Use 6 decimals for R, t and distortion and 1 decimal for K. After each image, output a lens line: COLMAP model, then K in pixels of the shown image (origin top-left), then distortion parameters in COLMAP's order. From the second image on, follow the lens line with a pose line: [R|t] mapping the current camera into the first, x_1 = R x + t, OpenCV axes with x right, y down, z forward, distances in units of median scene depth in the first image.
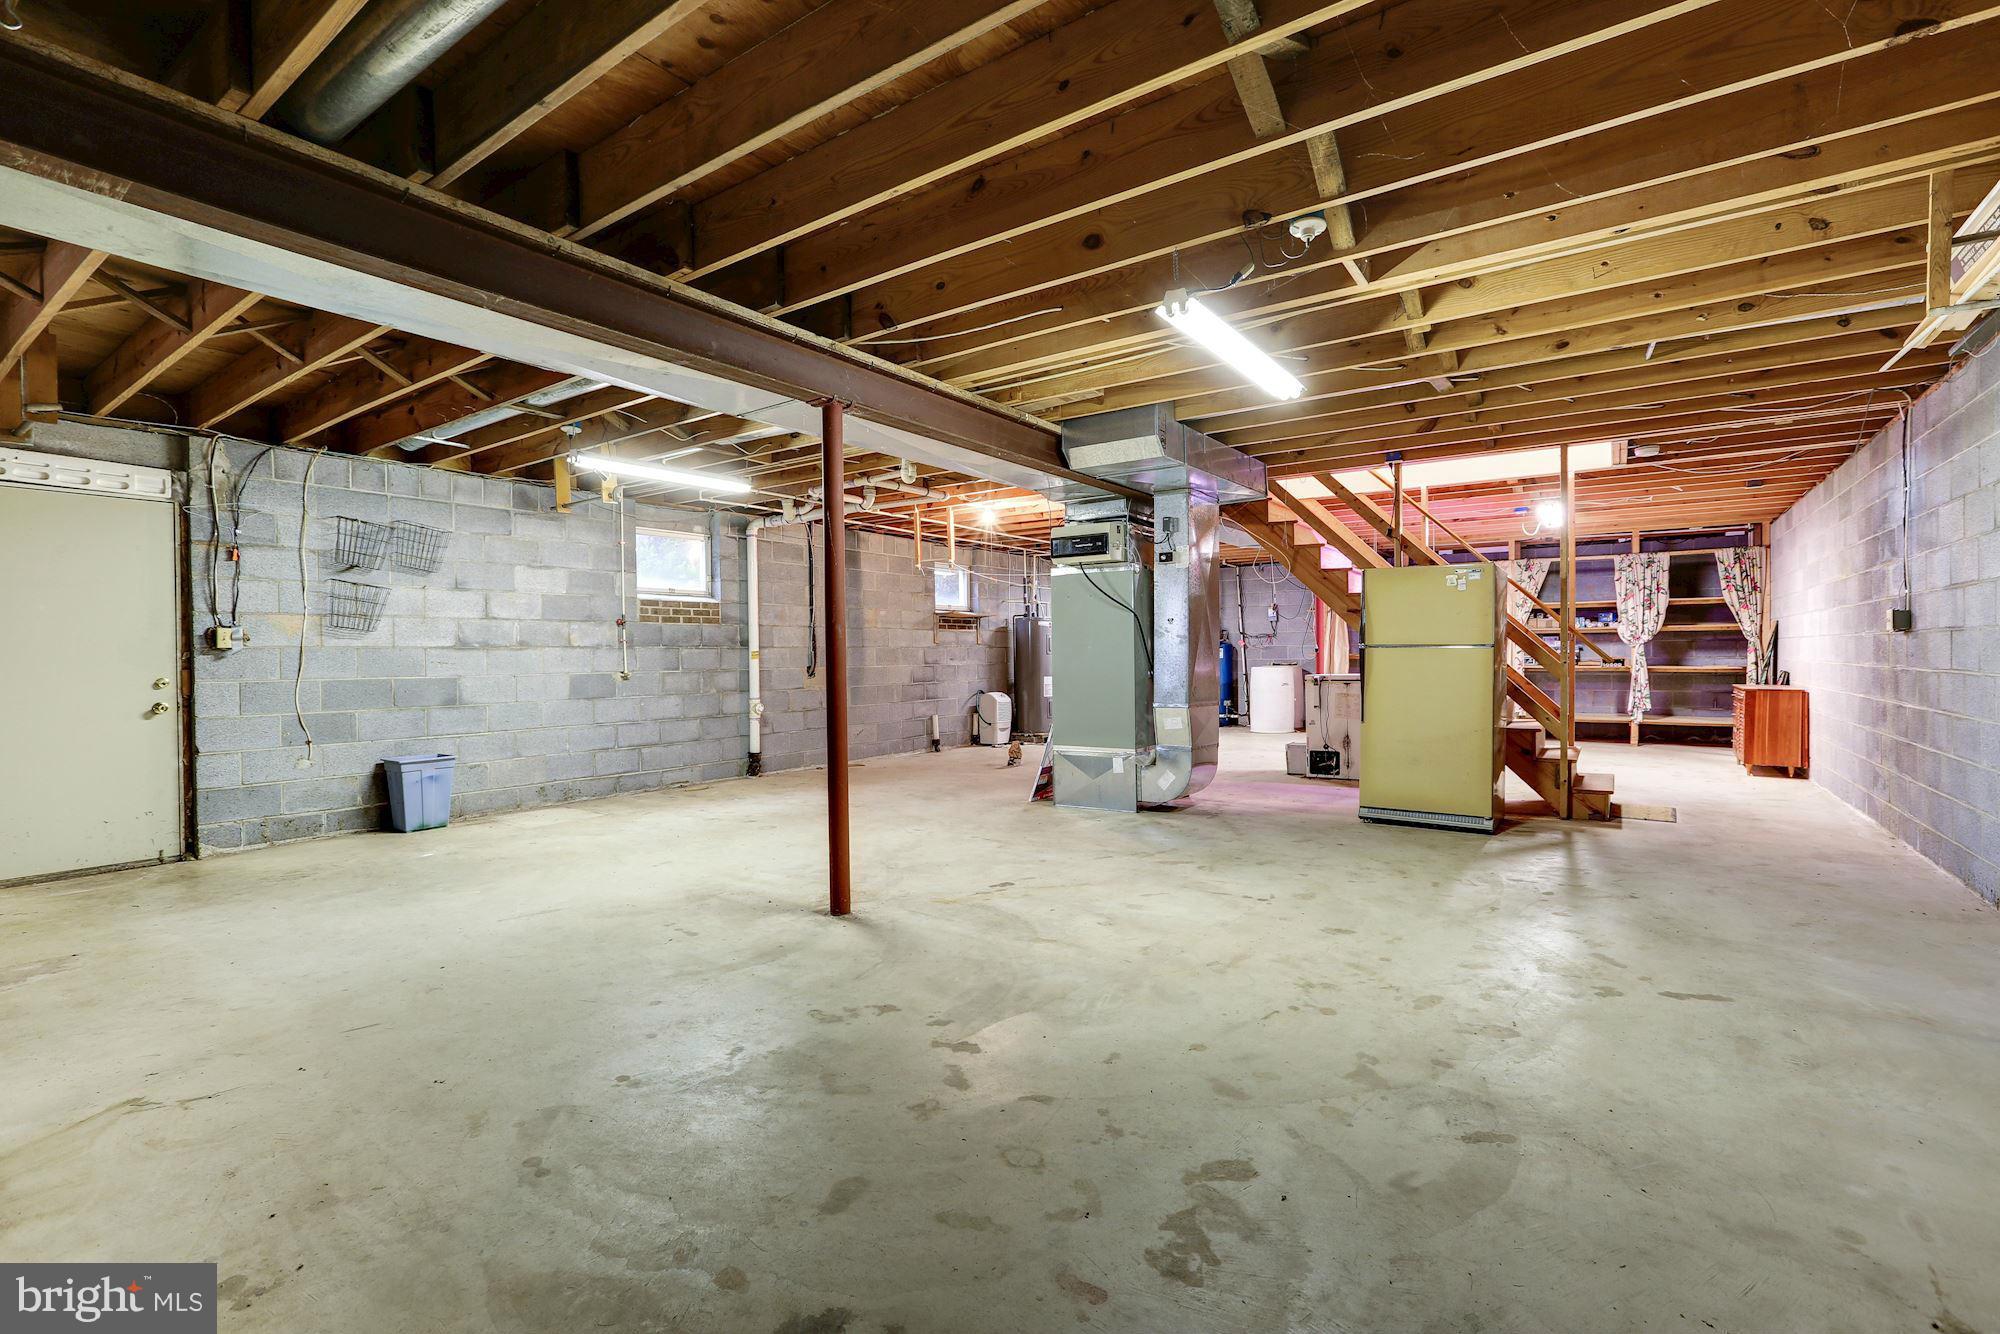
lens RADIAL K [[899.5, 0, 995.7], [0, 899.5, 661.0], [0, 0, 1]] dist [-0.042271, 0.021904]
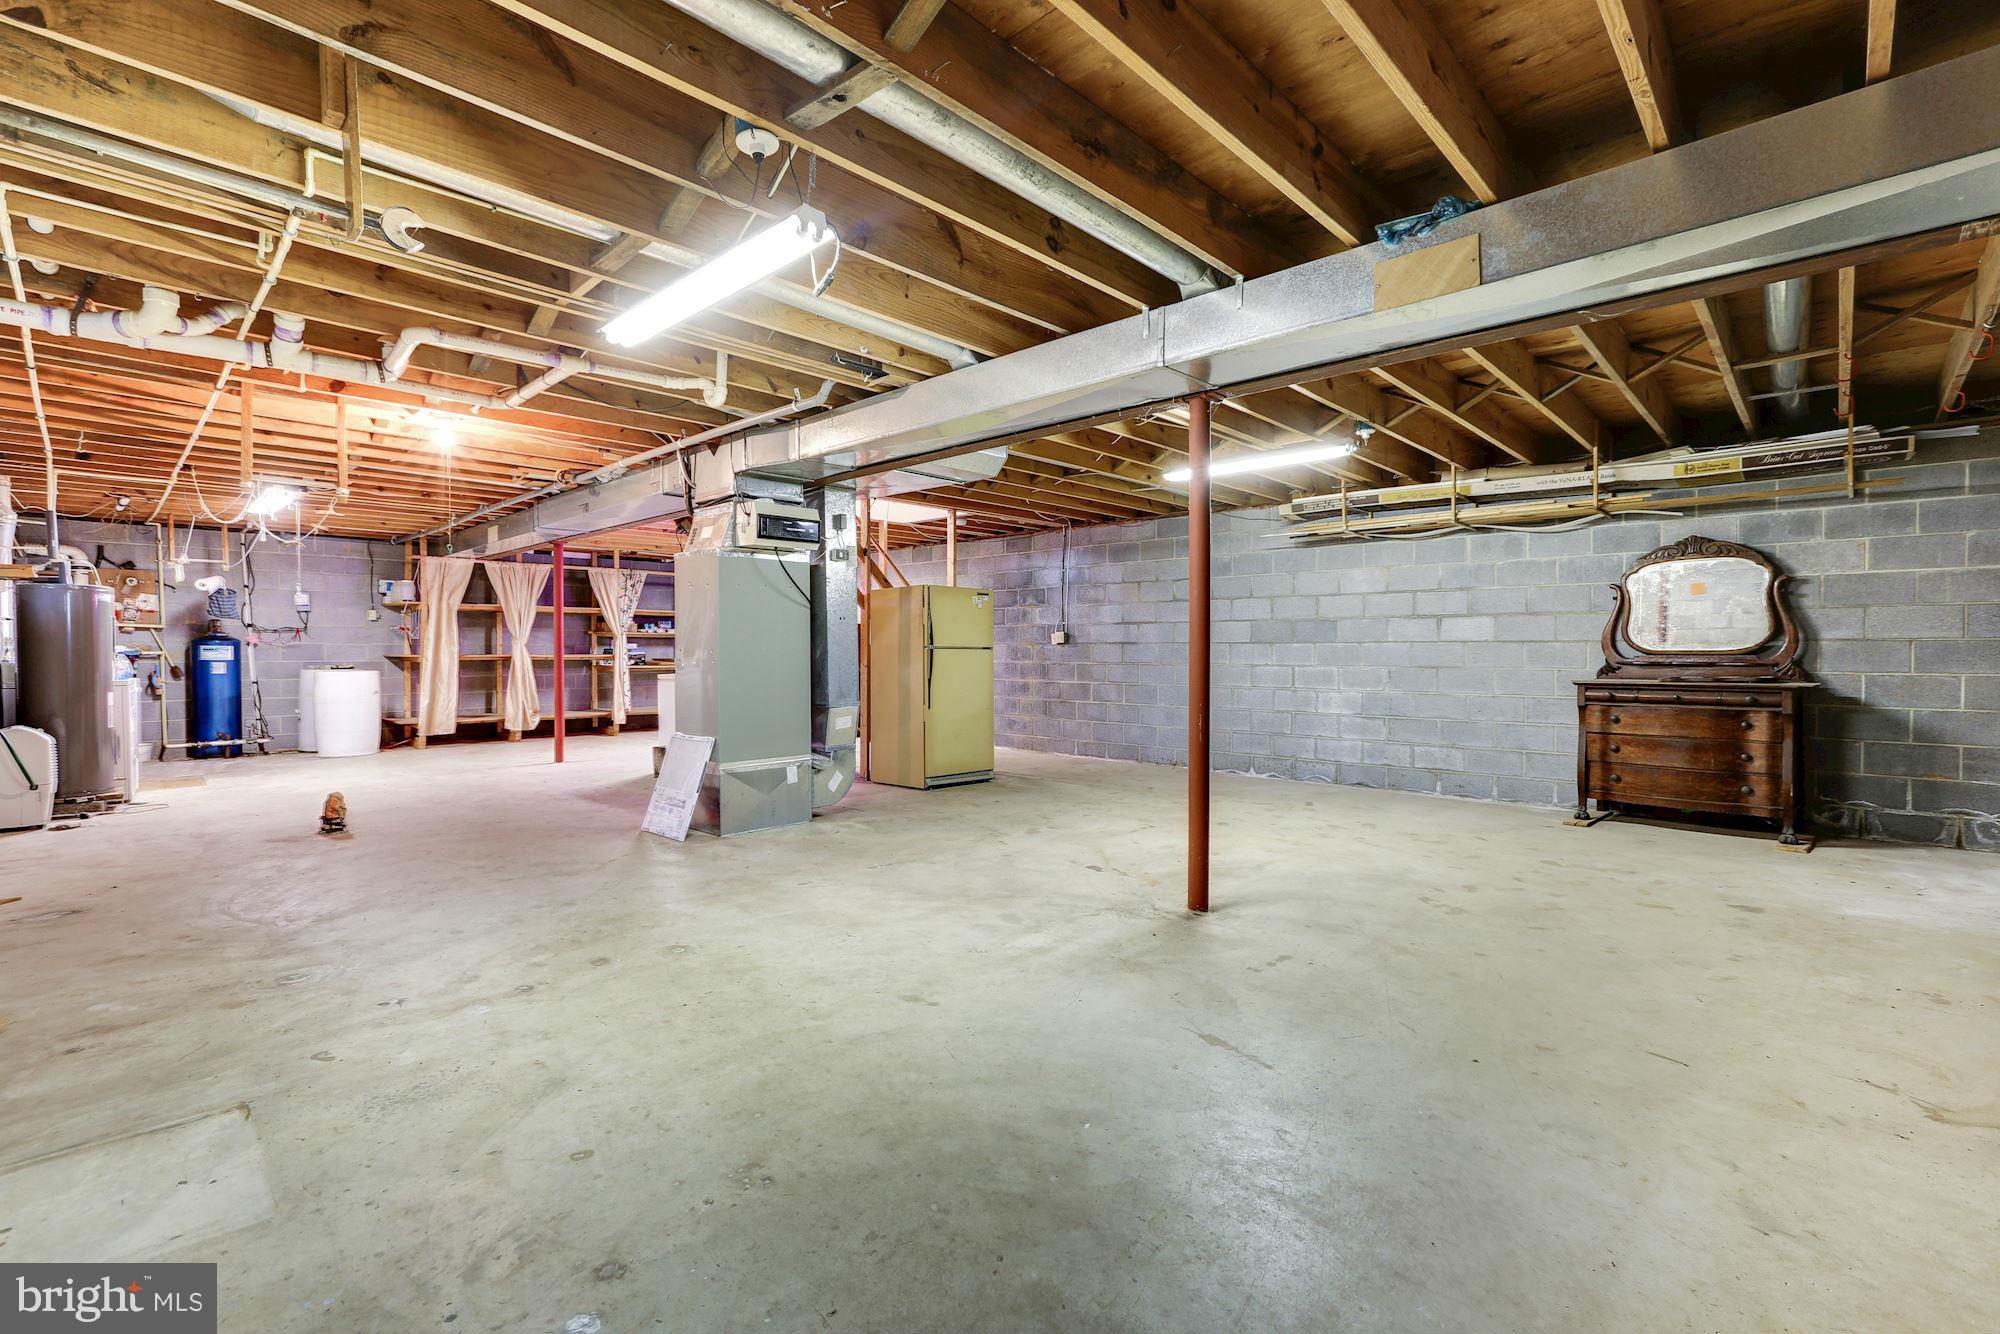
lens RADIAL K [[899.5, 0, 995.7], [0, 899.5, 661.0], [0, 0, 1]] dist [-0.042271, 0.021904]
pose [[0.142110, -0.004509, 0.989841, -1.118835], [0.005226, 0.999979, 0.003805, -0.002262], [-0.989837, 0.004632, 0.142130, 1.012386]]
